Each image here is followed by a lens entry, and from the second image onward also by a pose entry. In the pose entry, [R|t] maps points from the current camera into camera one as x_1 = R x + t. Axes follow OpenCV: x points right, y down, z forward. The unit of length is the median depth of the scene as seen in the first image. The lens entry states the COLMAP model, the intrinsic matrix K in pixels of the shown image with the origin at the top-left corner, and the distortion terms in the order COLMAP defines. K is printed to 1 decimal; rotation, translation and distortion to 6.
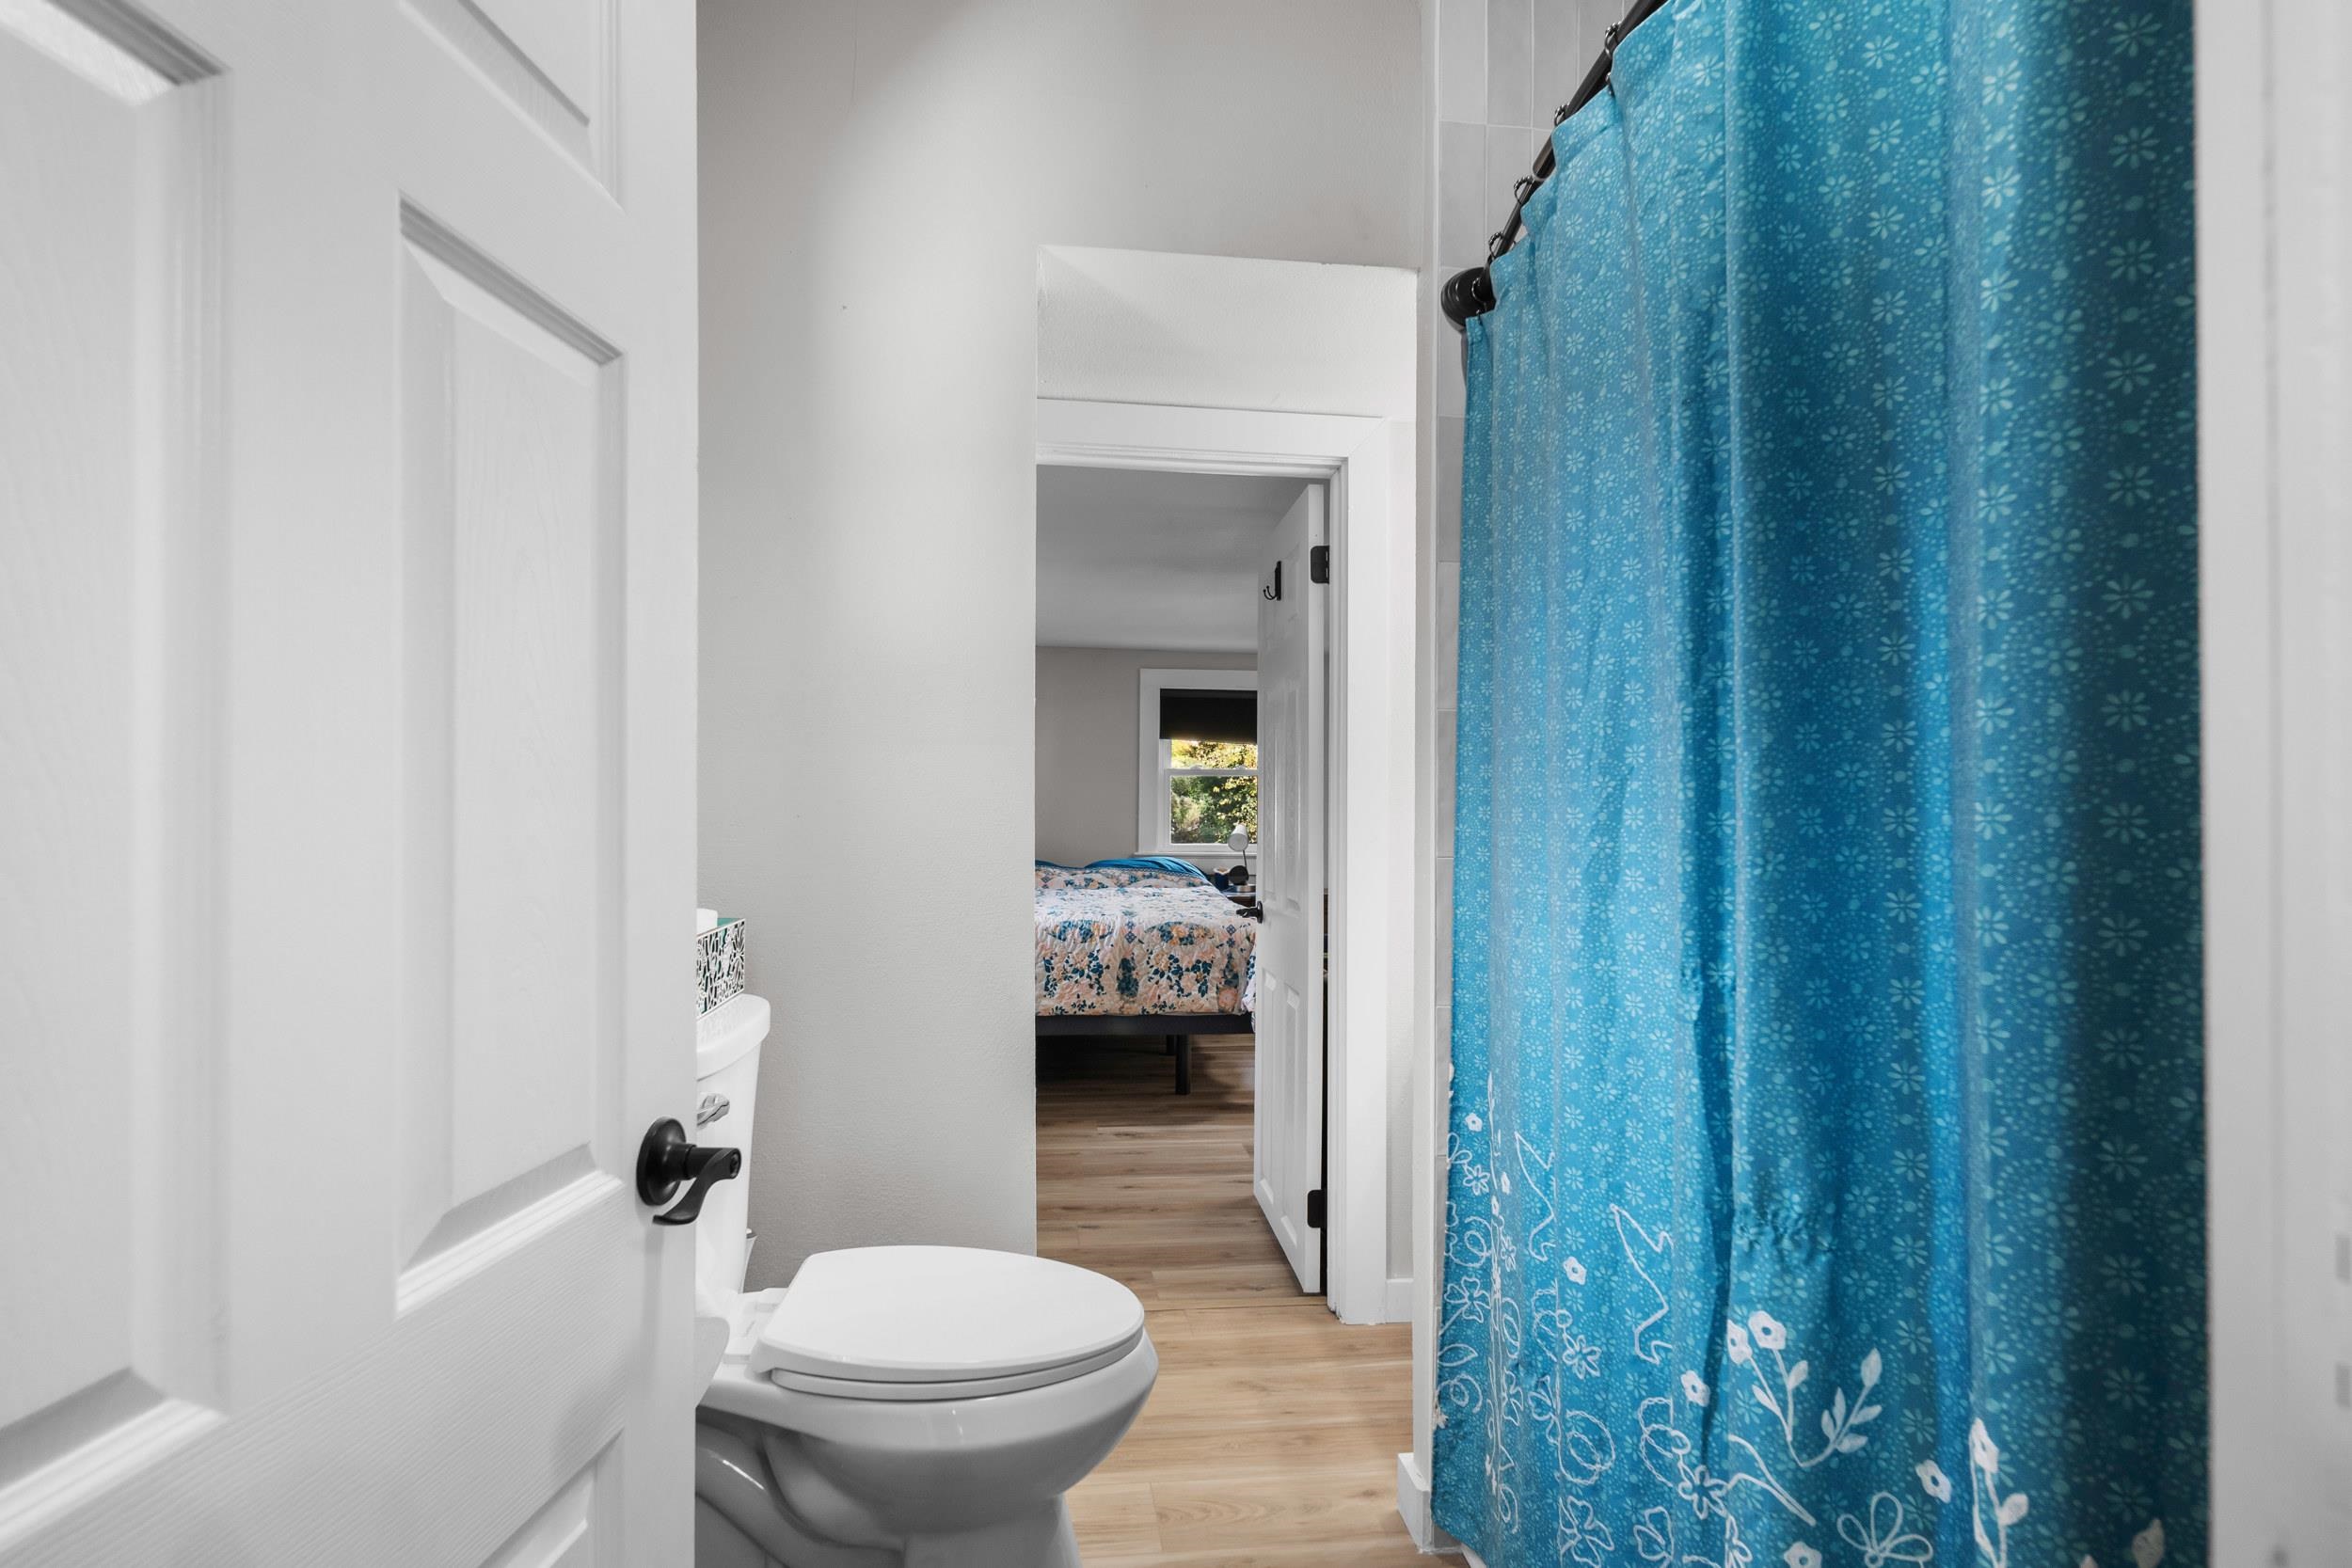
lens RADIAL K [[1154.7, 0, 1179.4], [0, 1154.7, 812.9], [0, 0, 1]] dist [-0.001720, -0.001197]
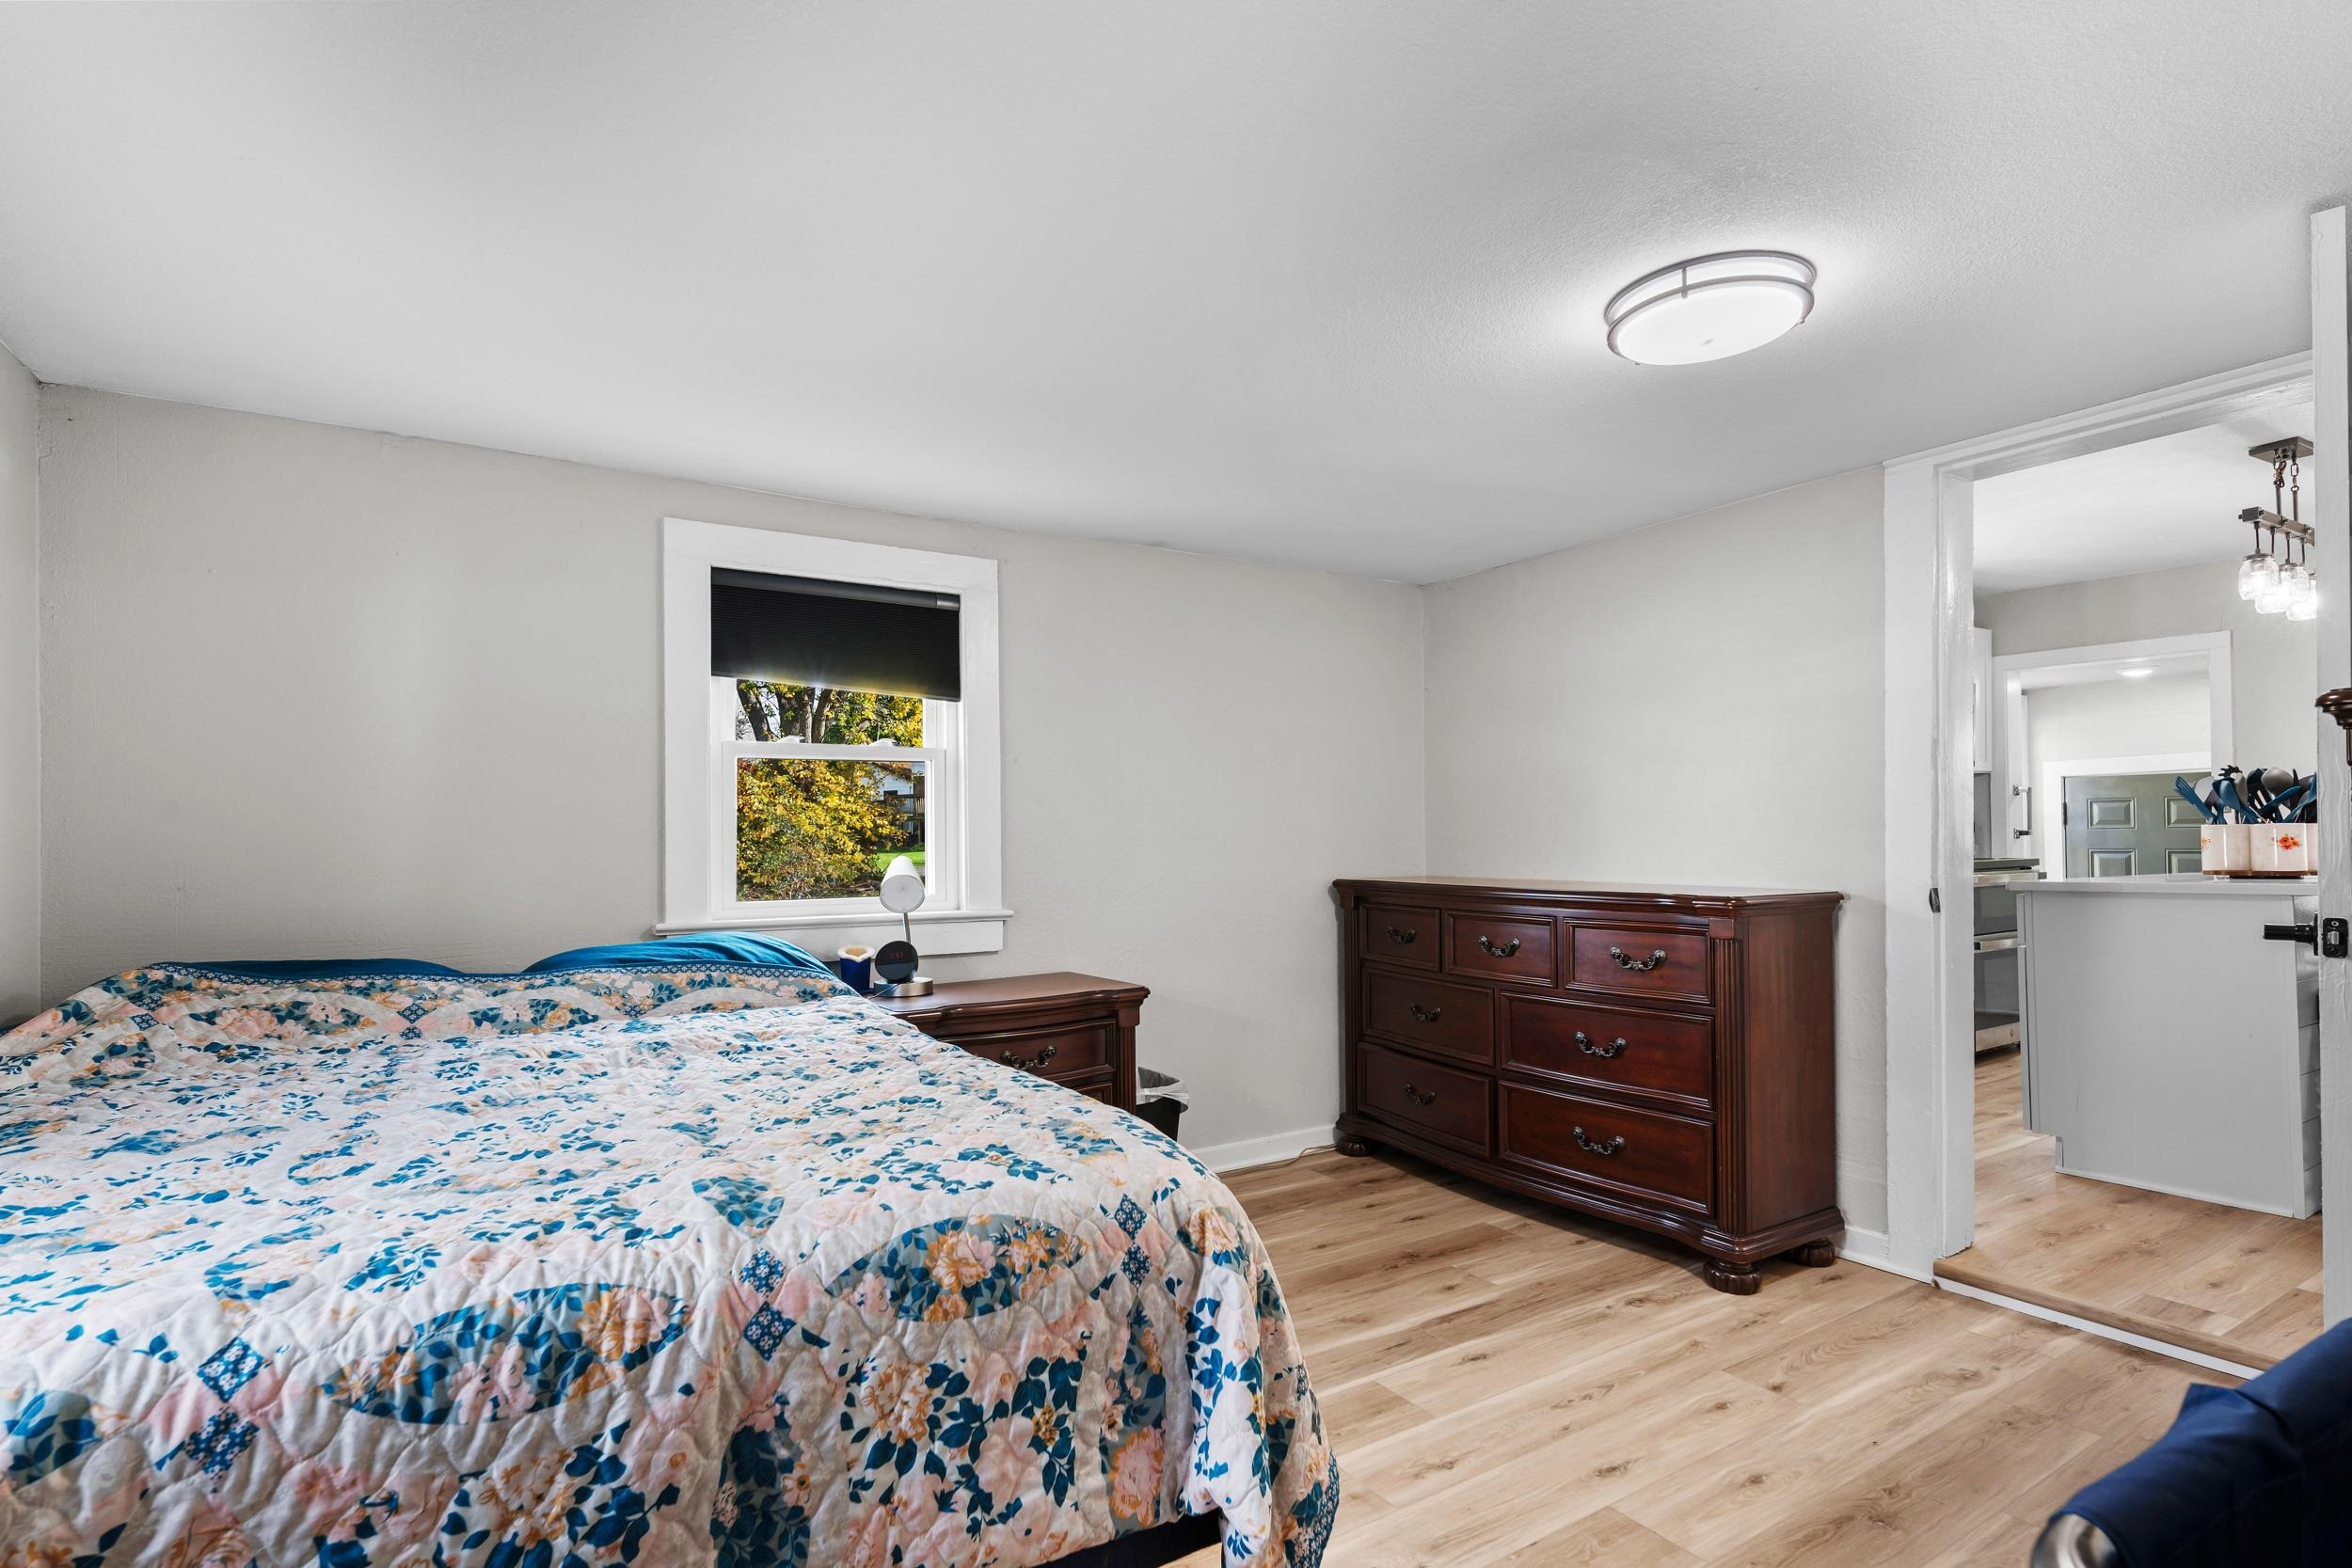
lens RADIAL K [[1154.7, 0, 1179.4], [0, 1154.7, 812.9], [0, 0, 1]] dist [-0.001720, -0.001197]
pose [[0.905567, -0.009663, 0.424093, -0.064789], [0.021214, 0.999521, -0.022524, 0.008205], [-0.423672, 0.029394, 0.905338, 0.739192]]
